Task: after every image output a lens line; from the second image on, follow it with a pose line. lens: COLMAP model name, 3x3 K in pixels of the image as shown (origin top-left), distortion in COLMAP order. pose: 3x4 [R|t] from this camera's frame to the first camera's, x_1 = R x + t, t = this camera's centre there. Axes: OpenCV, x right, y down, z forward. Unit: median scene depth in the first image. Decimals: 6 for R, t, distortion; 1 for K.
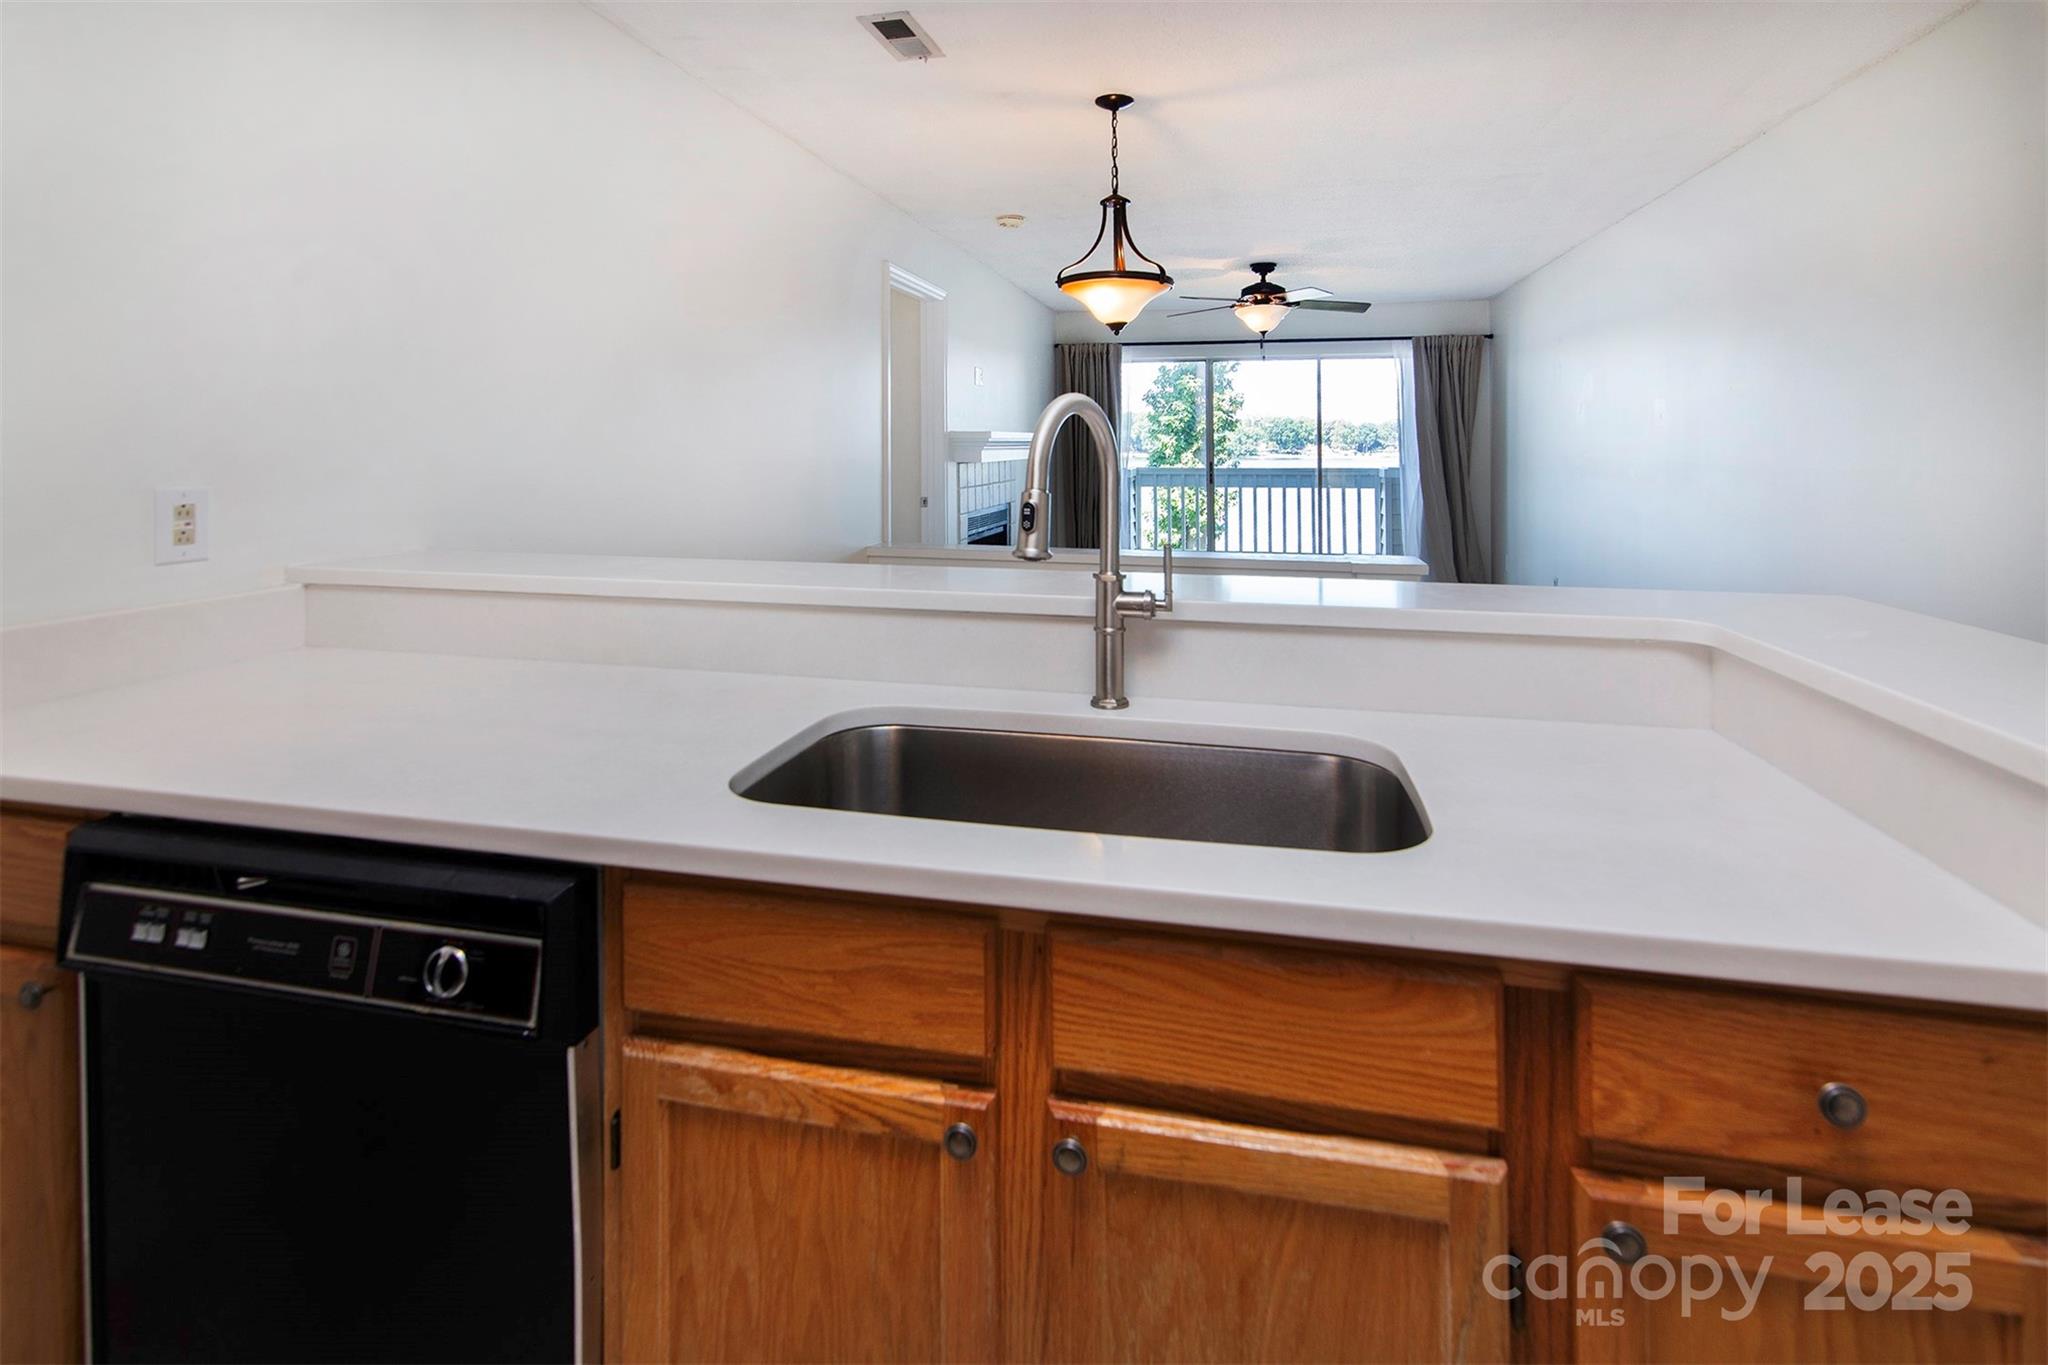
lens RADIAL K [[961.0, 0, 1032.2], [0, 961.0, 445.9], [0, 0, 1]] dist [-0.000192, -0.000129]
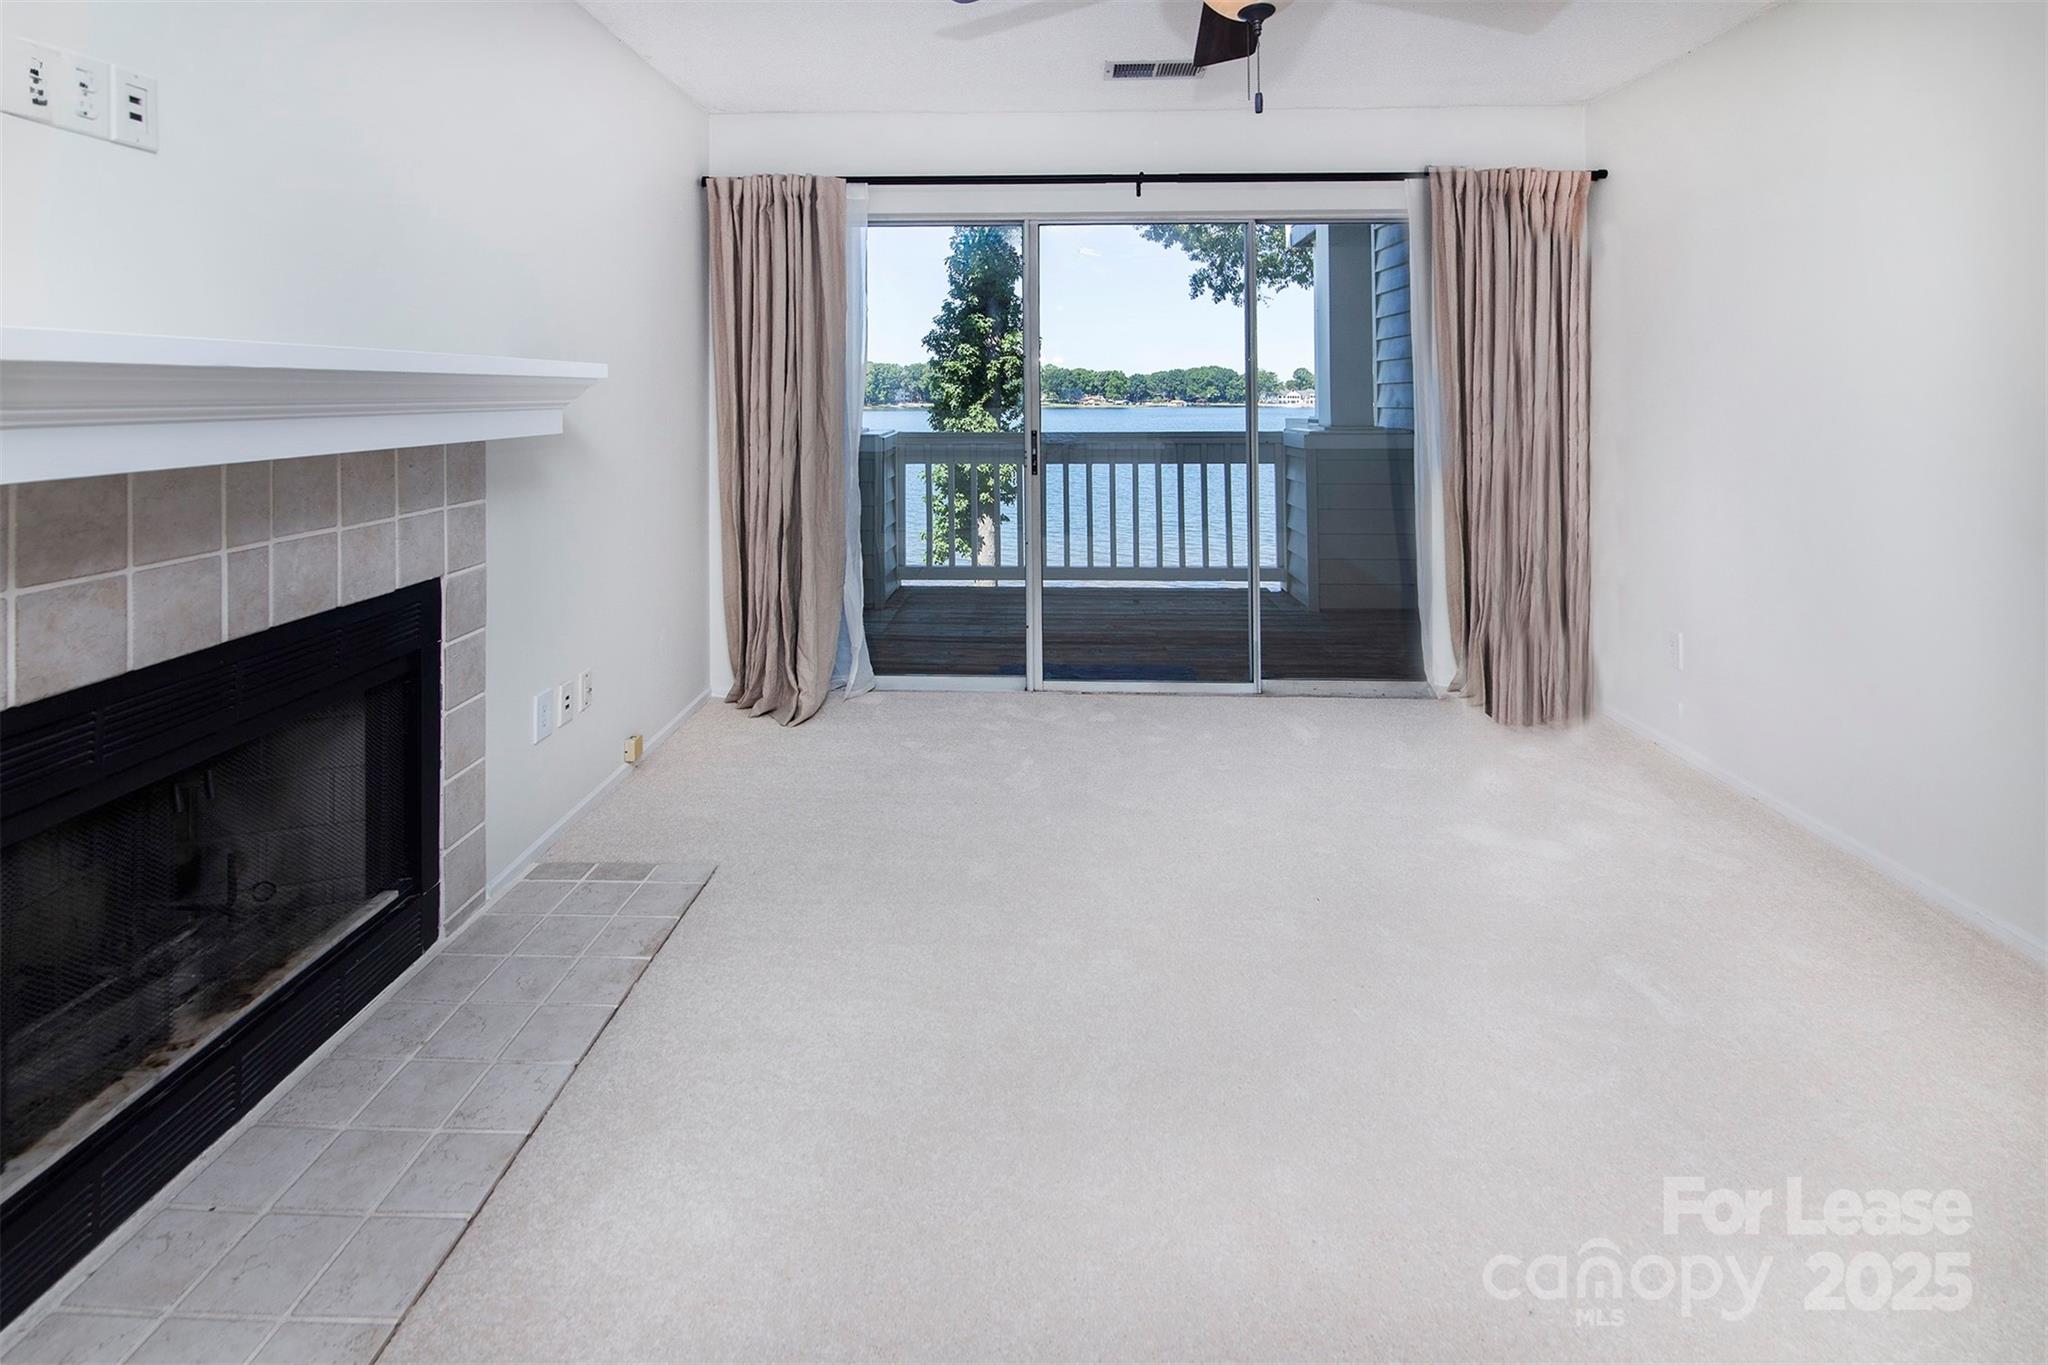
lens RADIAL K [[925.9, 0, 1009.1], [0, 925.9, 382.1], [0, 0, 1]] dist [0.004238, -0.001100]
pose [[0.980538, 0.000216, 0.196329, 0.029994], [0.002901, 0.999874, -0.015591, 0.000062], [-0.196308, 0.015857, 0.980414, 0.195145]]
